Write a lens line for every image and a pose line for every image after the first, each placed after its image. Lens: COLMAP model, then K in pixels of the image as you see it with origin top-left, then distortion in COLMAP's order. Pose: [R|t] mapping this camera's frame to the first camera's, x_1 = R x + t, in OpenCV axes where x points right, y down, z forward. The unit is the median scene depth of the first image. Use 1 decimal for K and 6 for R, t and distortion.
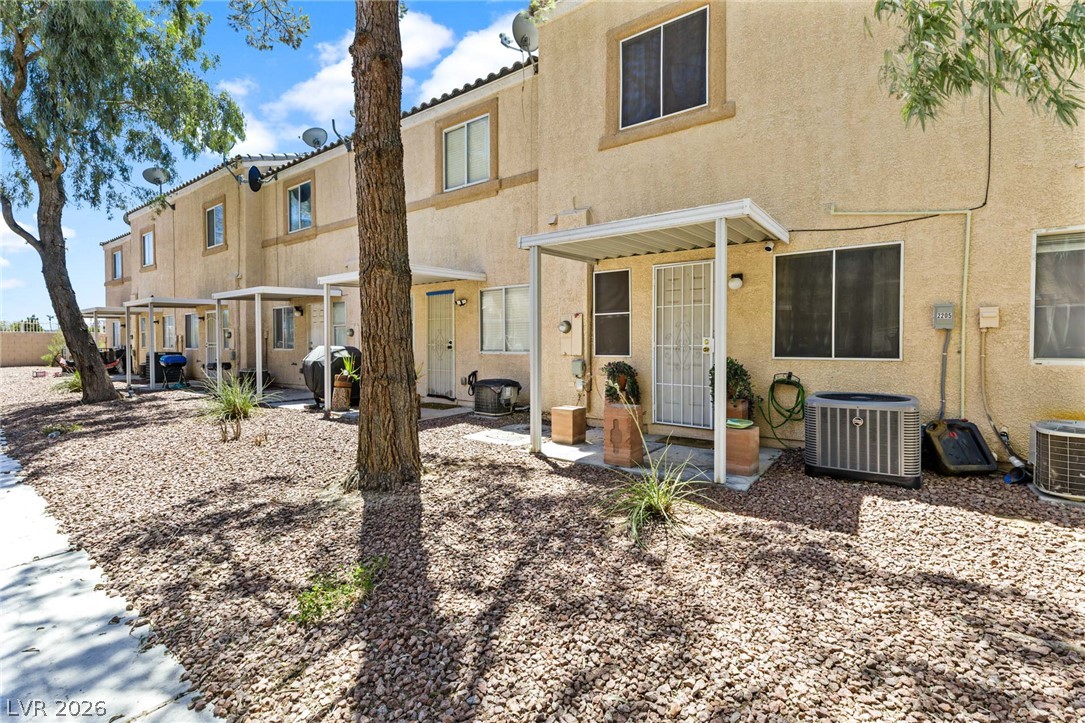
lens RADIAL K [[496.5, 0, 526.0], [0, 496.5, 349.3], [0, 0, 1]] dist [-0.000932, 0.000325]
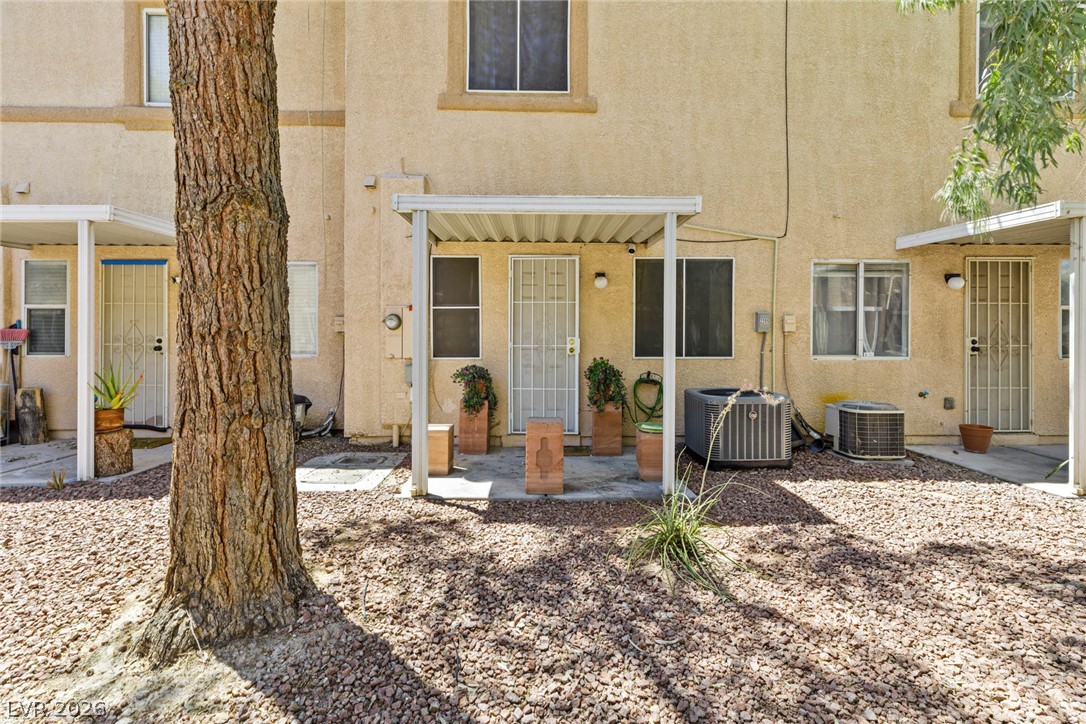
lens RADIAL K [[502.8, 0, 539.6], [0, 502.8, 338.1], [0, 0, 1]] dist [0.001150, 0.000140]
pose [[0.777311, 0.004573, 0.629100, -0.317480], [0.005635, 0.999883, -0.014231, -0.010094], [-0.629091, 0.014607, 0.777194, 0.329007]]
